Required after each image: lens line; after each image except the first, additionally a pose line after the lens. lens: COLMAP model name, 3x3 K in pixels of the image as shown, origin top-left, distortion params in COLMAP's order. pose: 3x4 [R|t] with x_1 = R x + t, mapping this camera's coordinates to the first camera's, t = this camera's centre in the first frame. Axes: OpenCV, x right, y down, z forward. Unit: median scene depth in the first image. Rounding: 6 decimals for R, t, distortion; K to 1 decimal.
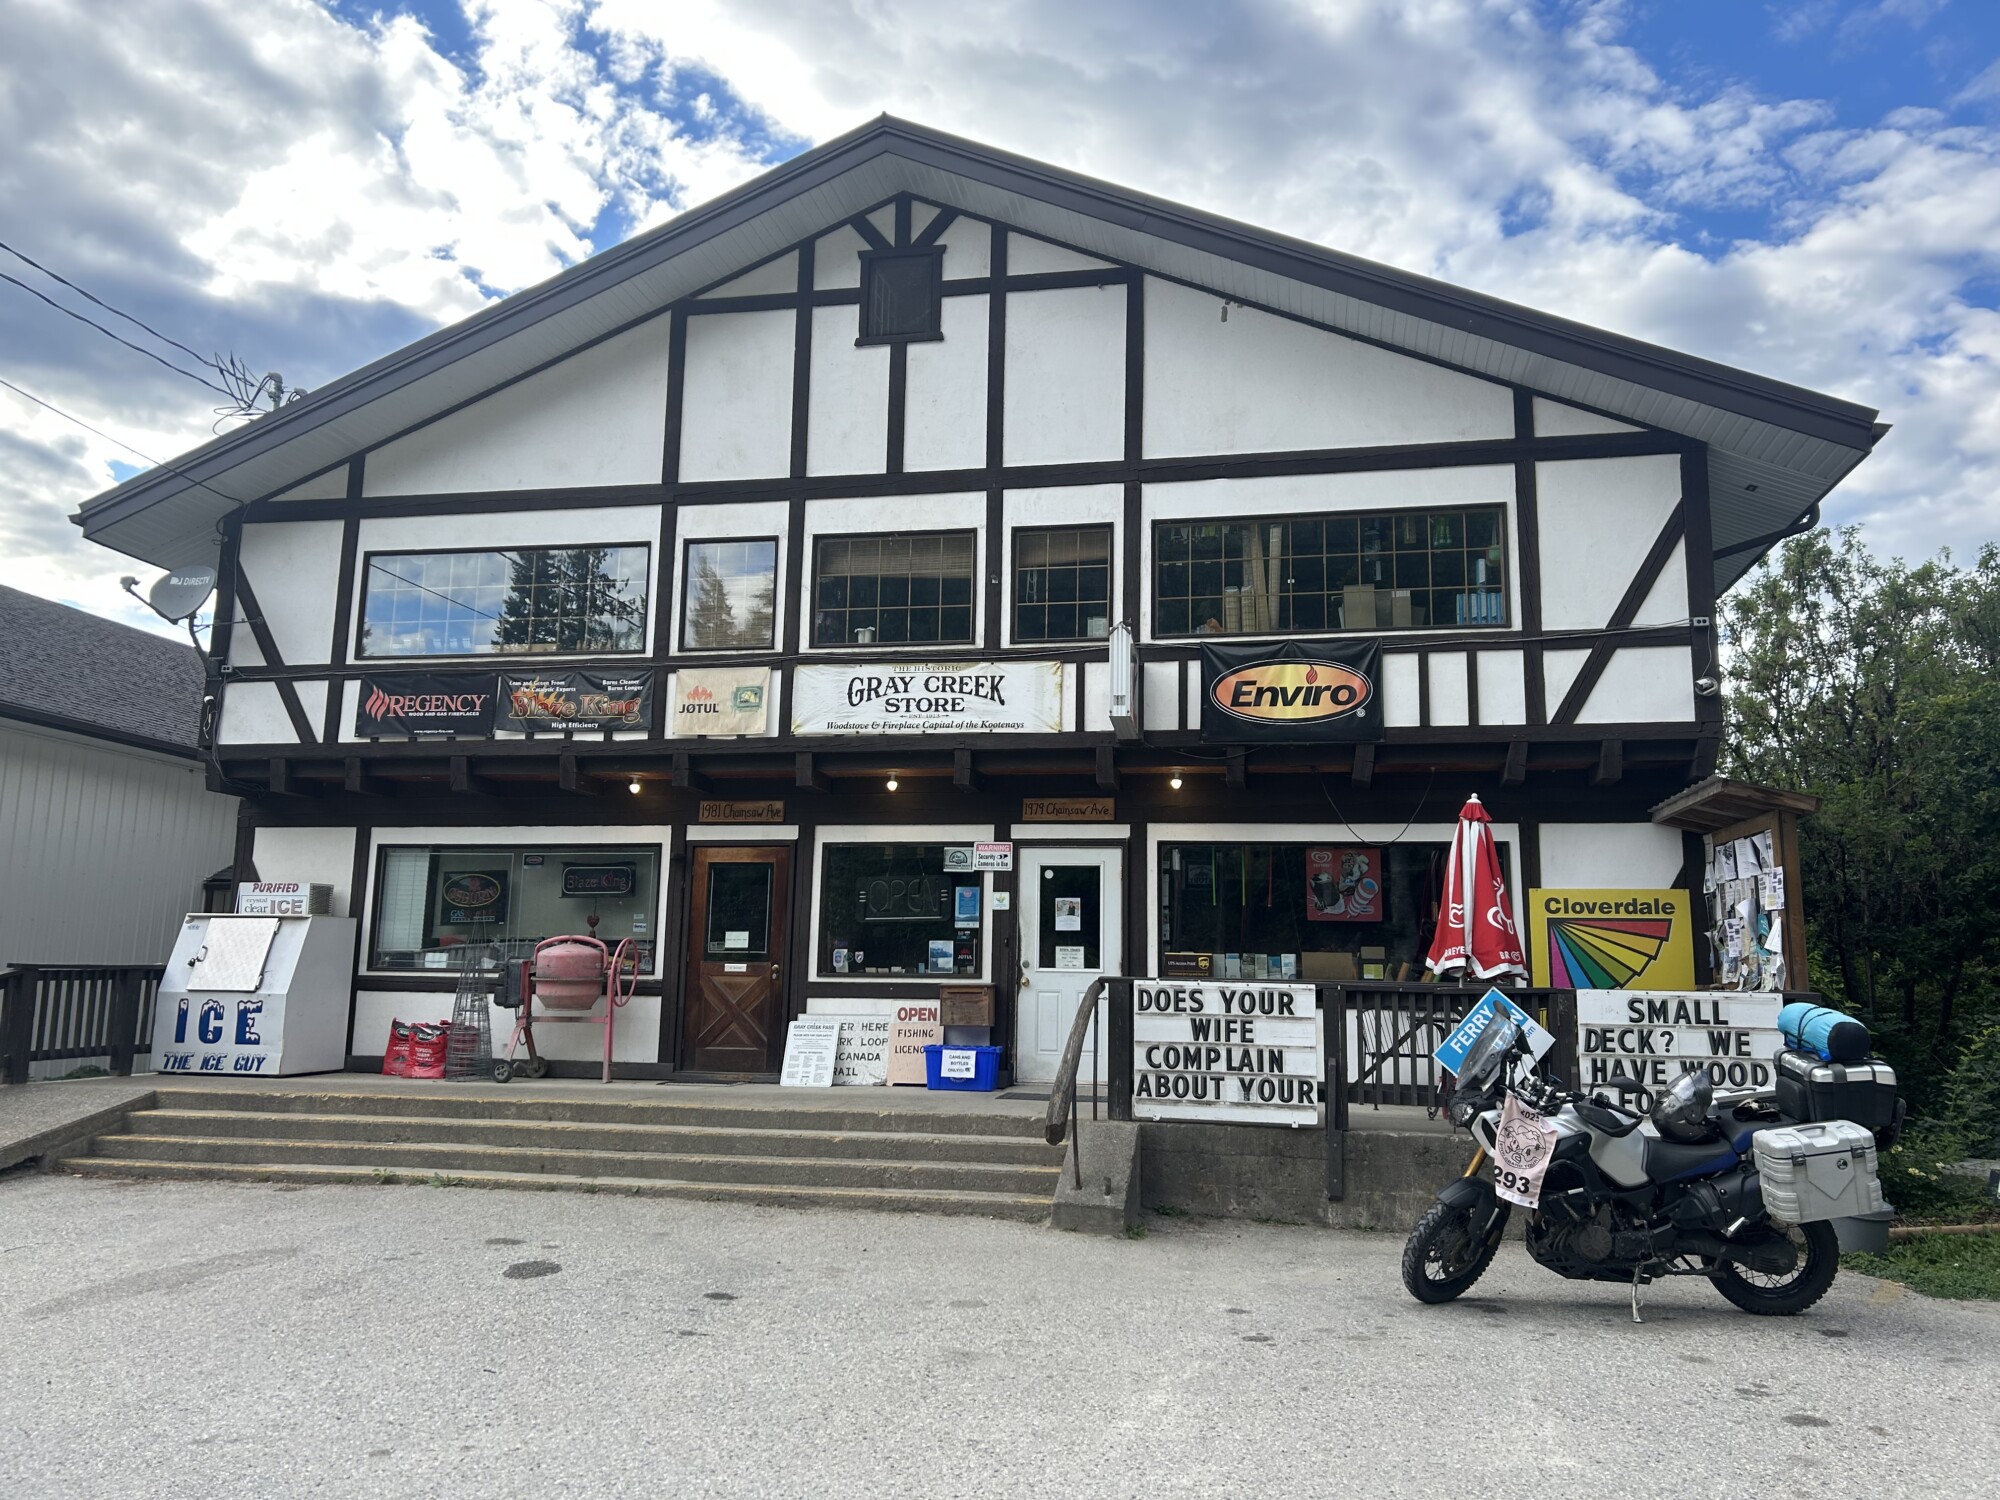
lens RADIAL K [[1498.2, 0, 998.1], [0, 1498.2, 749.6], [0, 0, 1]] dist [0.084148, -0.097419]
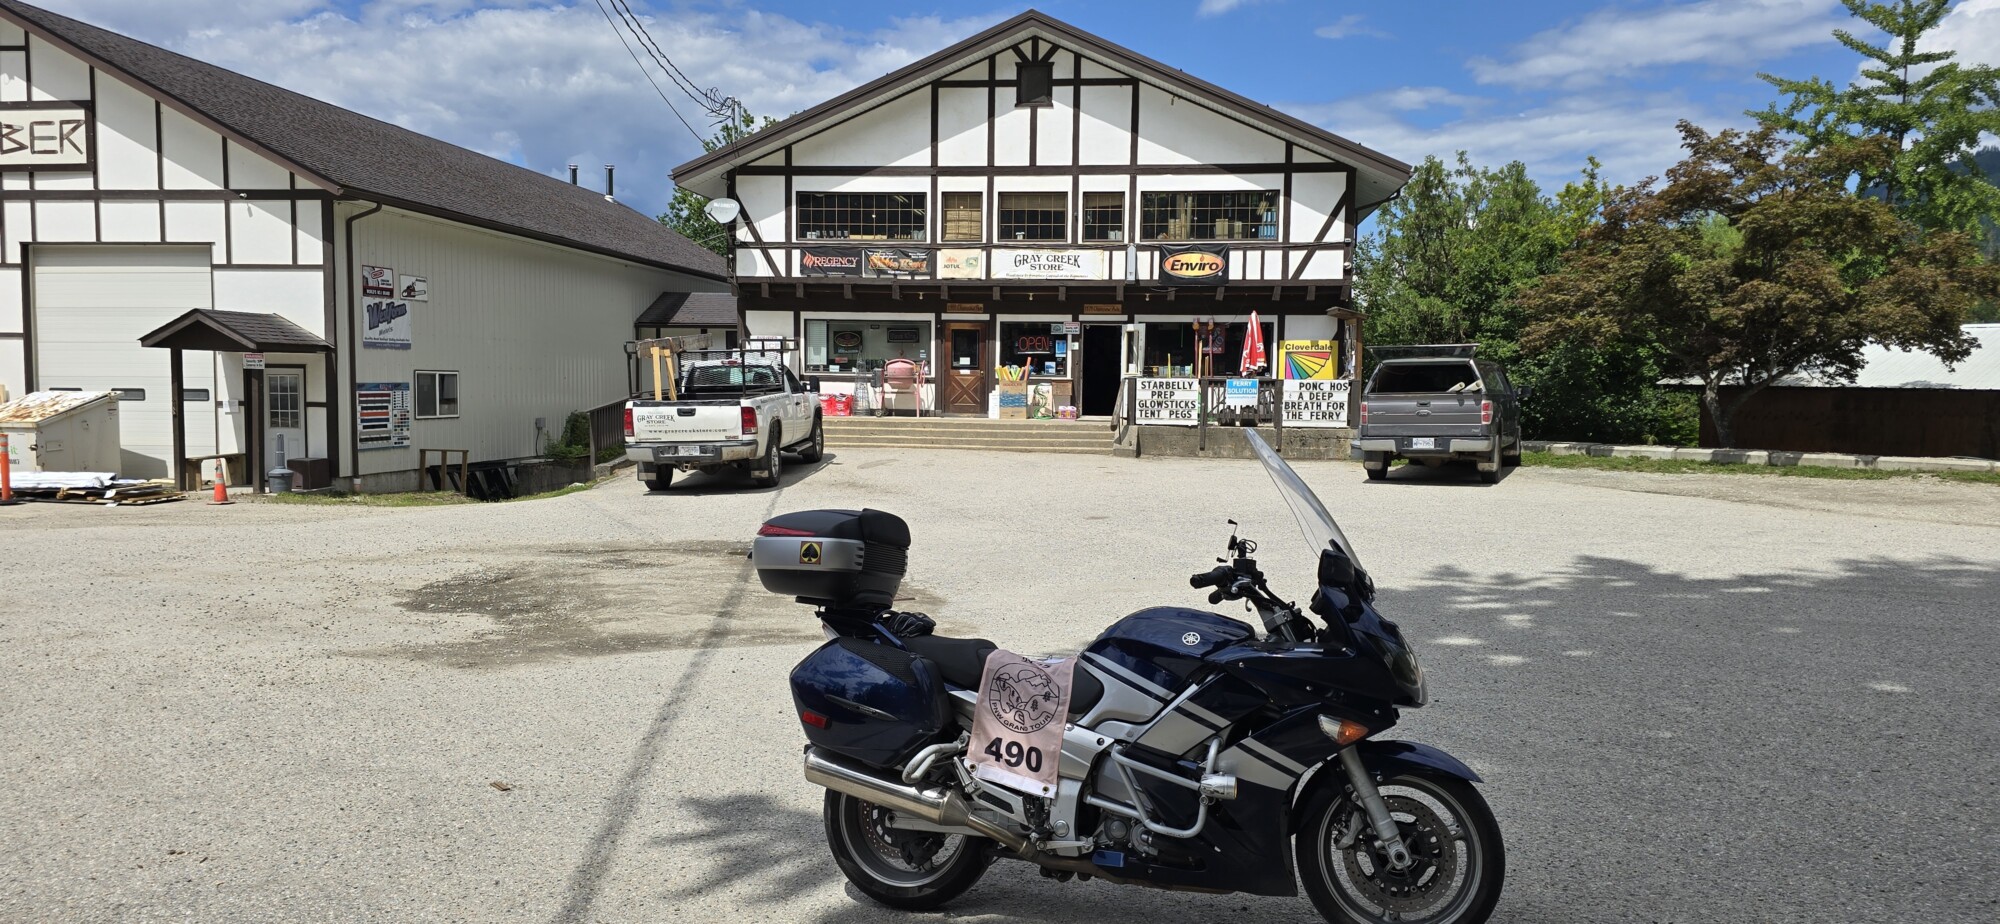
lens RADIAL K [[1329.7, 0, 1016.7], [0, 1329.7, 494.3], [0, 0, 1]] dist [0.050343, -0.021193]
pose [[0.996887, -0.012257, 0.077879, -0.269580], [-0.007341, 0.969116, 0.246495, -0.203461], [-0.078495, -0.246299, 0.966010, -1.185170]]
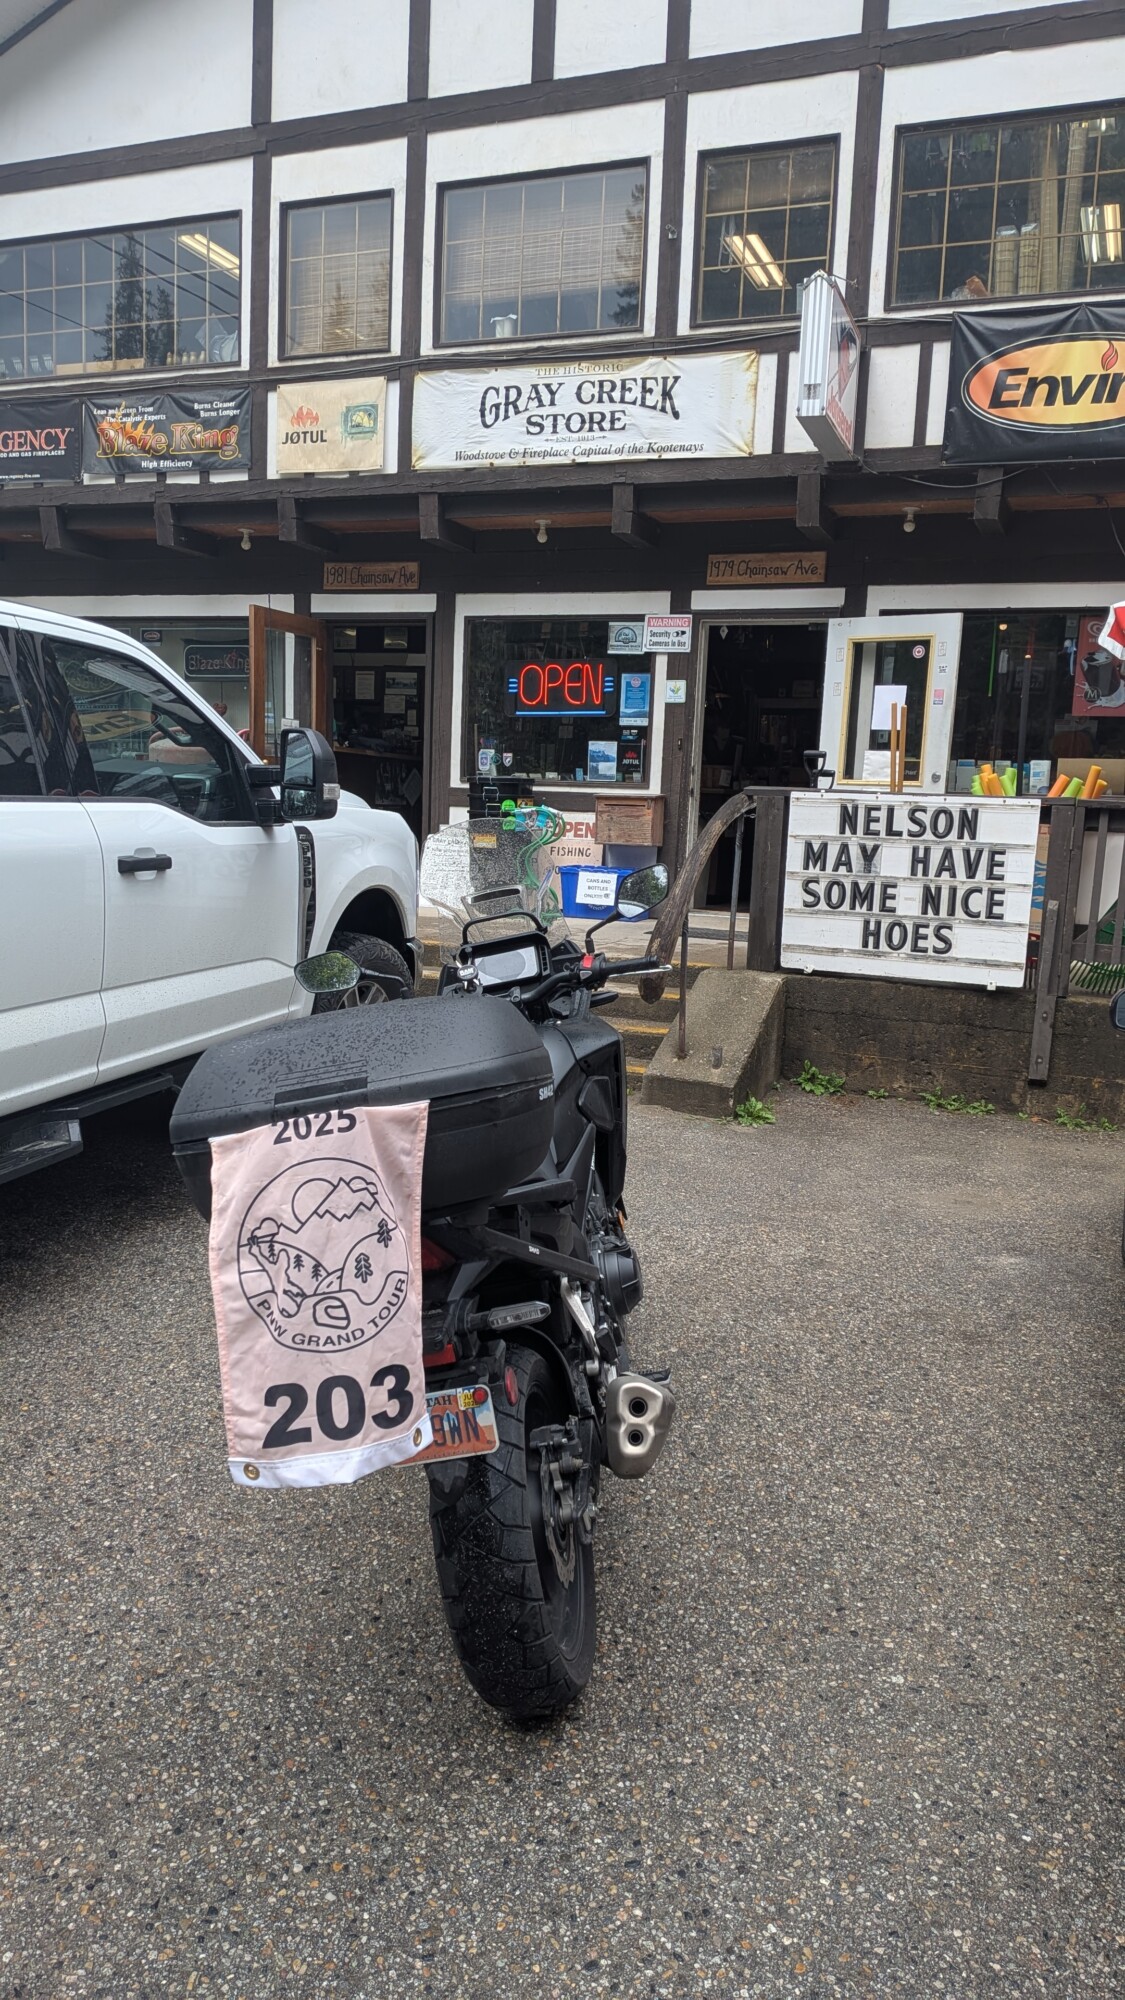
lens RADIAL K [[1428.2, 0, 576.1], [0, 1428.2, 1013.8], [0, 0, 1]] dist [0.047618, -0.076668]
pose [[0.983349, 0.049264, -0.174923, 0.091353], [0.004770, 0.955226, 0.295838, 0.040296], [0.181665, -0.291747, 0.939086, 0.228775]]
